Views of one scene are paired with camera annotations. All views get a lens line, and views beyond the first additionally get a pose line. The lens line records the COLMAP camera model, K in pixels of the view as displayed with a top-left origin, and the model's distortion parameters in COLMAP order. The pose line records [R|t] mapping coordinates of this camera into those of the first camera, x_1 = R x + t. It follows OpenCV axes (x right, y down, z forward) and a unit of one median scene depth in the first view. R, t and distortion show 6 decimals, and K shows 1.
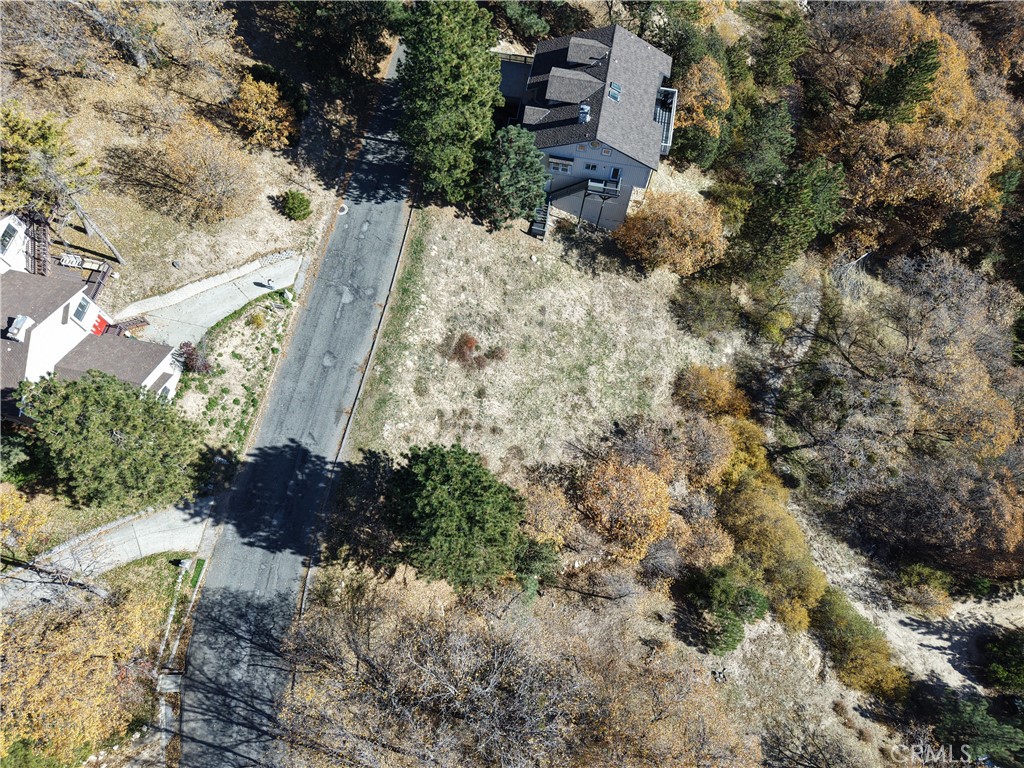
lens RADIAL K [[680.2, 0, 514.3], [0, 680.2, 386.9], [0, 0, 1]] dist [0.022455, -0.021742]
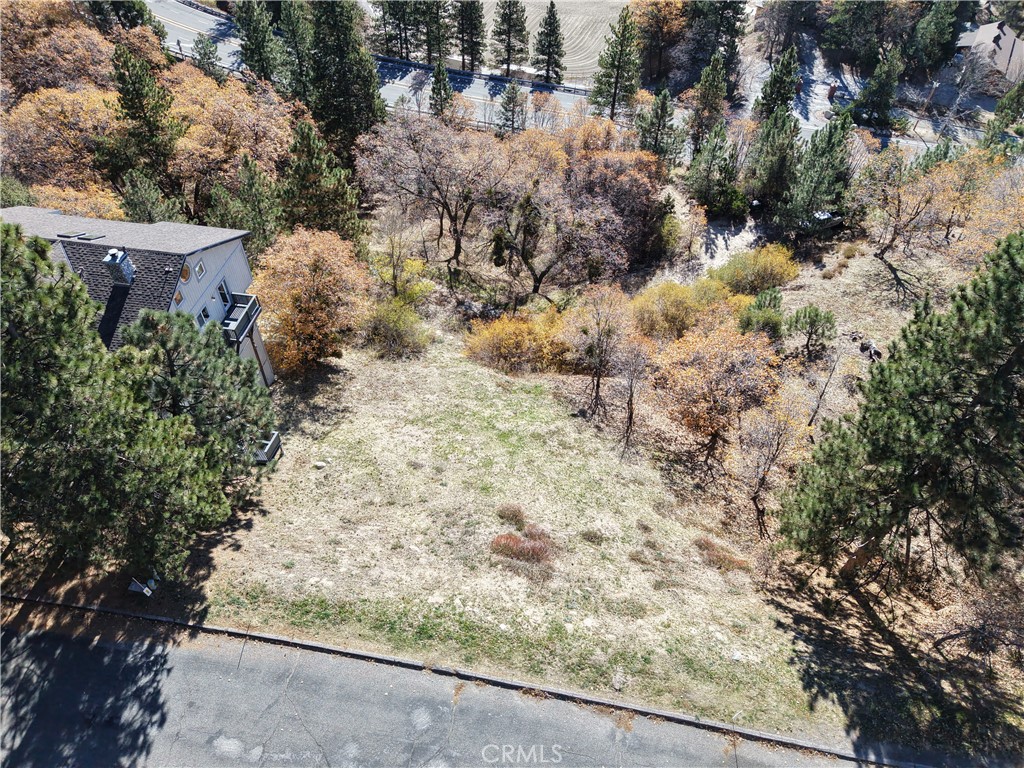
lens RADIAL K [[680.2, 0, 509.6], [0, 680.2, 382.5], [0, 0, 1]] dist [0.022455, -0.021742]
pose [[-0.025828, -0.744752, 0.666841, -0.320322], [0.916423, 0.248859, 0.313429, -0.256560], [-0.399377, 0.619204, 0.676080, 0.551735]]
